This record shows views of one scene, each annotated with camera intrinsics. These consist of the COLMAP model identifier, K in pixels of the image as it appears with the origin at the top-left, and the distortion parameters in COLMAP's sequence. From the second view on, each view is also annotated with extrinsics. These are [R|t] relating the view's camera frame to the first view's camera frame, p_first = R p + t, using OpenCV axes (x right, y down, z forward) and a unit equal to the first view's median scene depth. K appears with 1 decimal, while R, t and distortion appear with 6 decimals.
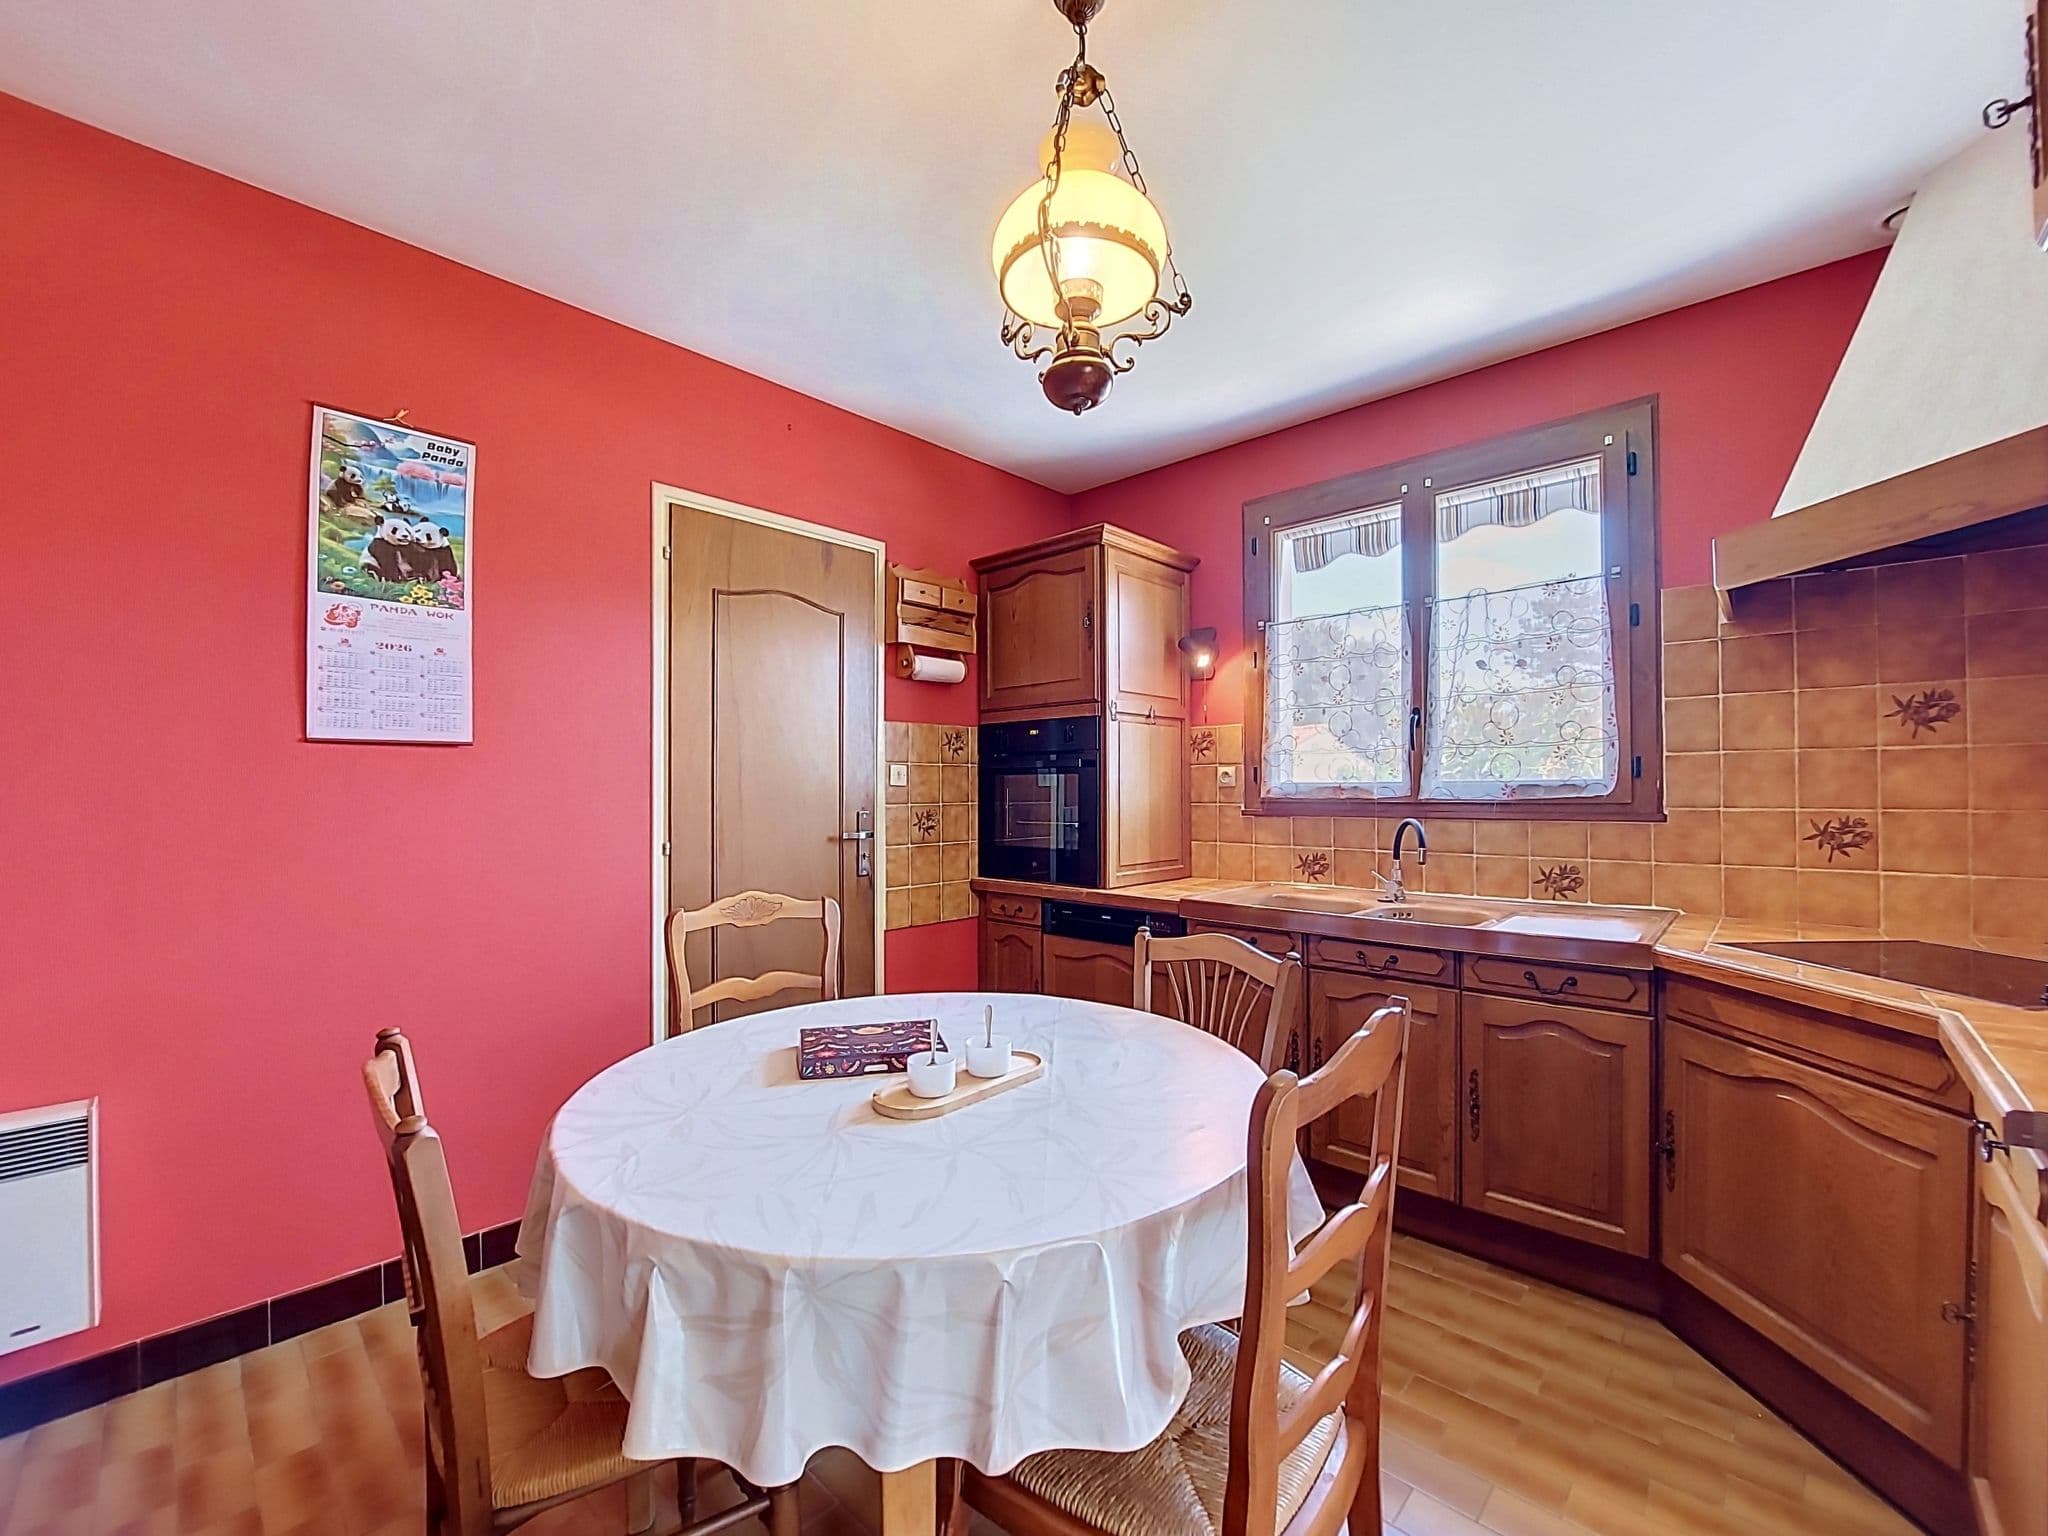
lens RADIAL K [[820.5, 0, 1019.2], [0, 820.5, 777.6], [0, 0, 1]] dist [-0.016854, -0.000416]
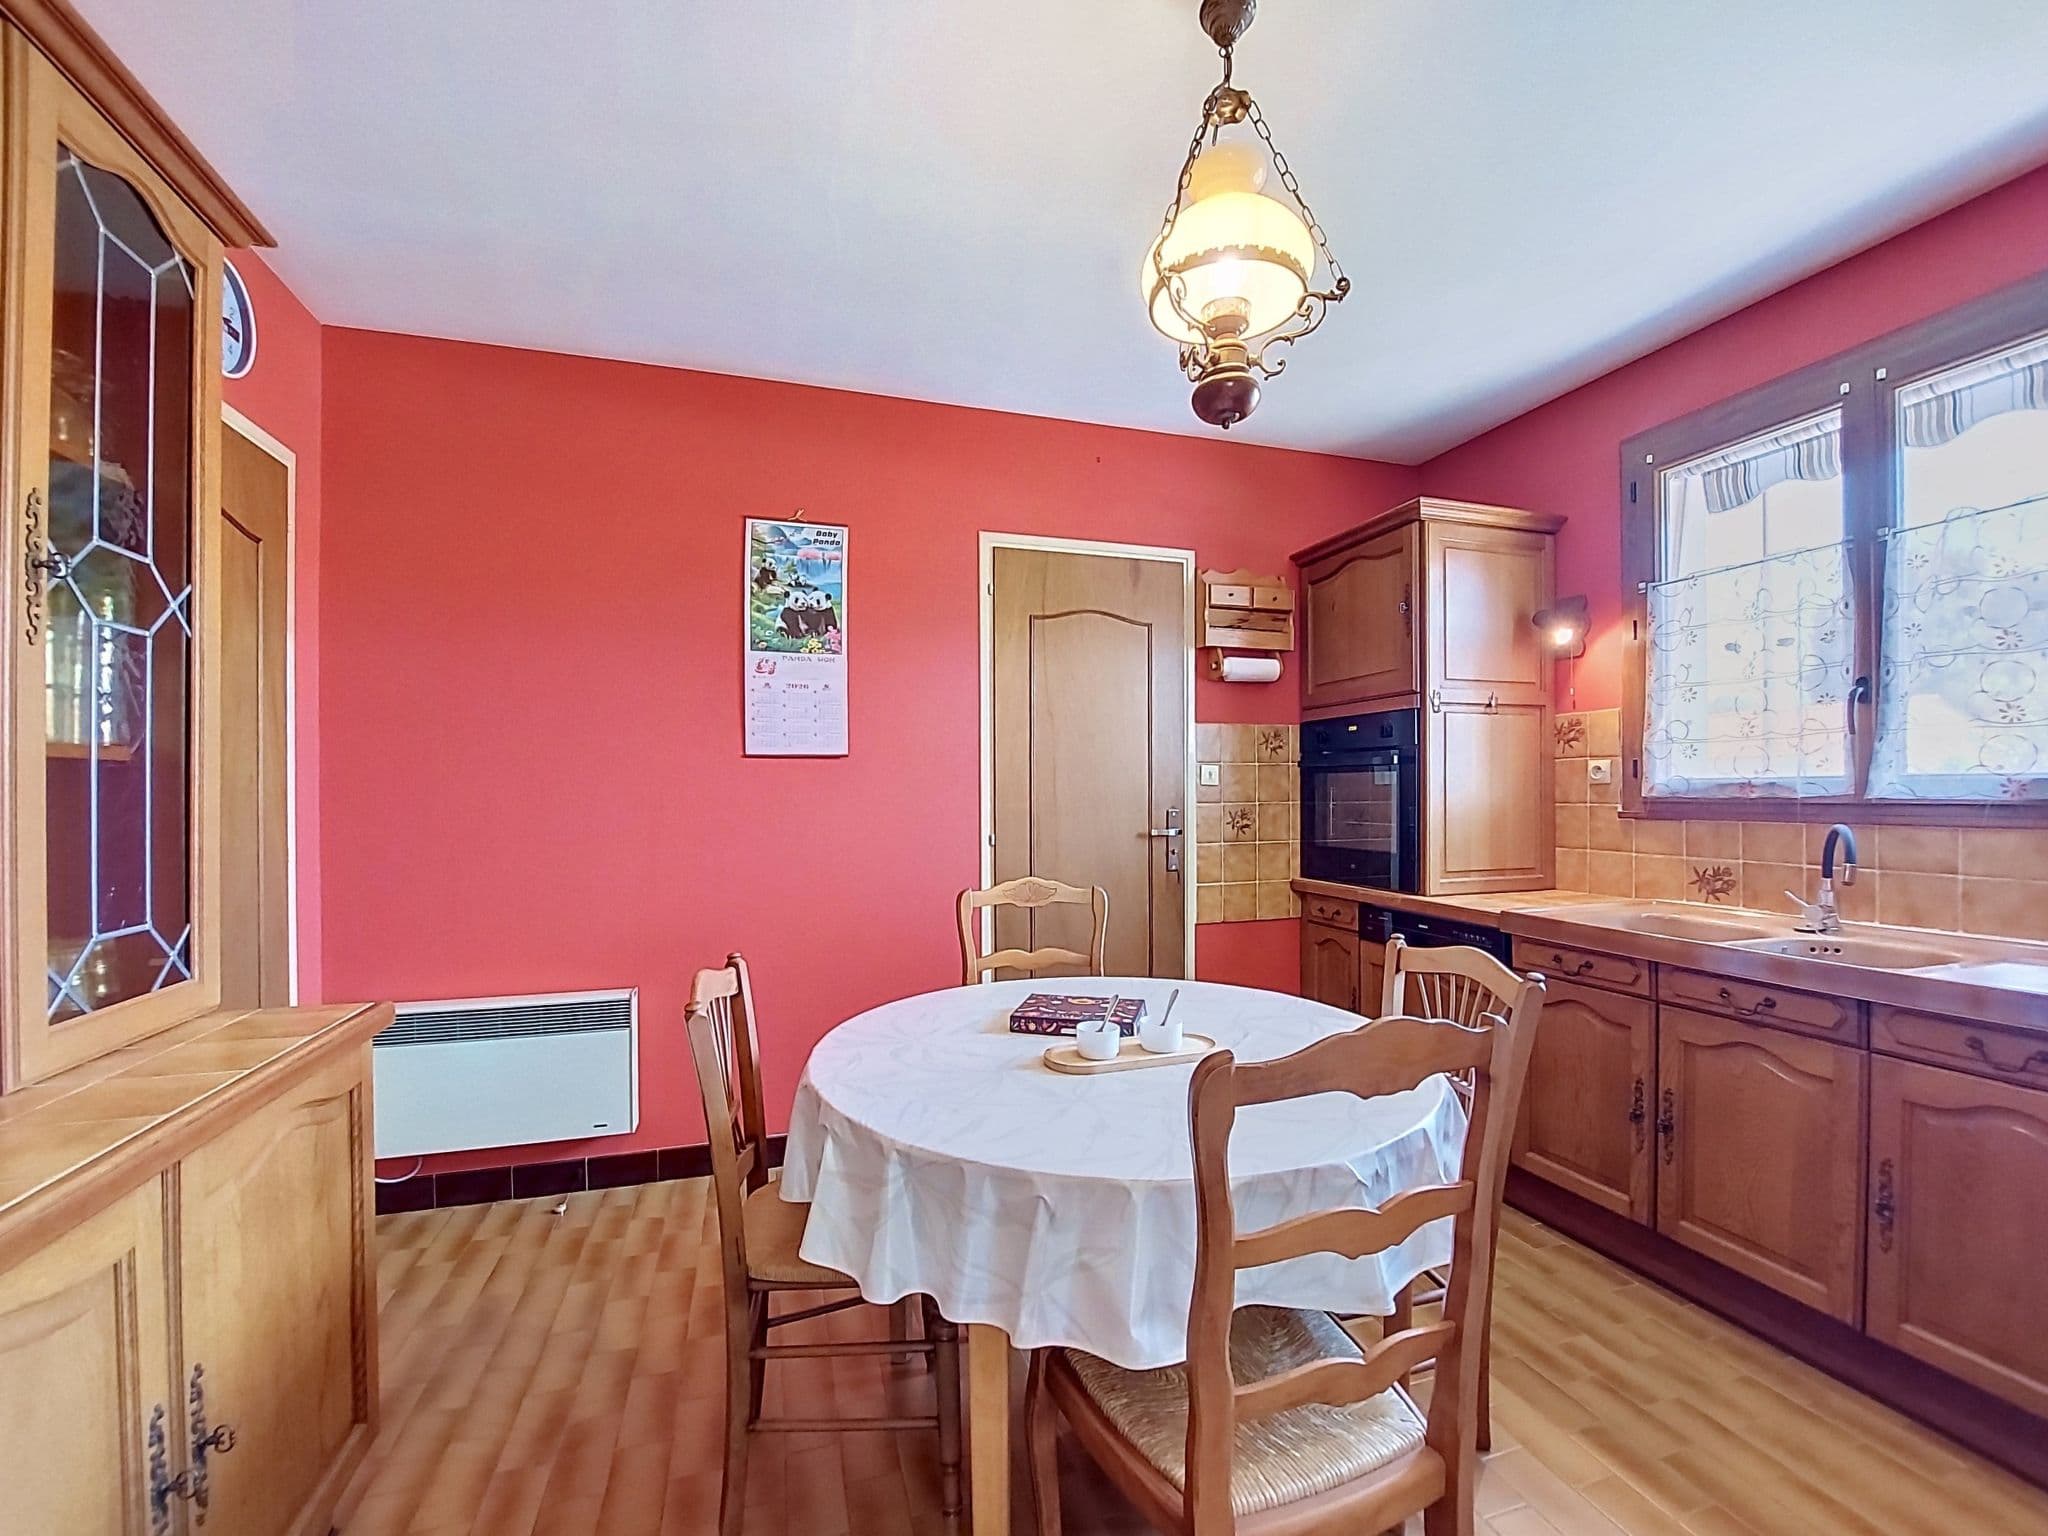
lens RADIAL K [[820.5, 0, 1024.2], [0, 820.5, 786.8], [0, 0, 1]] dist [-0.016854, -0.000416]
pose [[0.877333, -0.005040, -0.479855, 0.208961], [0.010903, 0.999896, 0.009432, -0.000594], [0.479758, -0.013506, 0.877297, -0.025053]]
